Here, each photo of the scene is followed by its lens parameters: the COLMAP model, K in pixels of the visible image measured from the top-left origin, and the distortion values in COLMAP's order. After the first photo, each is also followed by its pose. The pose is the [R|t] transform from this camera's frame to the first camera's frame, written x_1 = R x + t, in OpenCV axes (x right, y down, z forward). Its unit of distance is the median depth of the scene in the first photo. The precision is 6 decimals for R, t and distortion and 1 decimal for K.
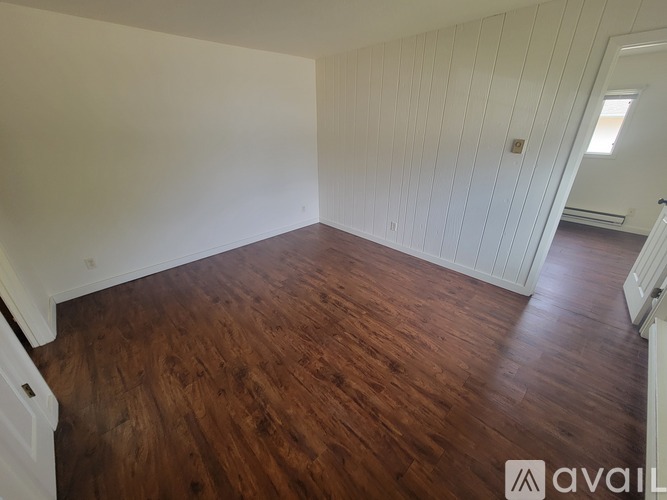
lens RADIAL K [[272.9, 0, 335.0], [0, 272.9, 249.6], [0, 0, 1]] dist [-0.000271, -0.000868]
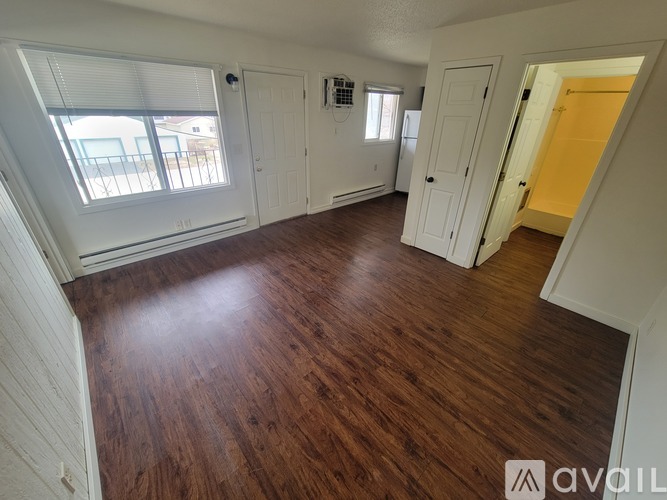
lens RADIAL K [[272.9, 0, 332.6], [0, 272.9, 250.1], [0, 0, 1]] dist [-0.000271, -0.000868]
pose [[-0.999437, -0.024815, 0.022574, -0.099308], [0.002457, 0.616960, 0.786991, -0.648529], [-0.033456, 0.786603, -0.616552, 1.364711]]
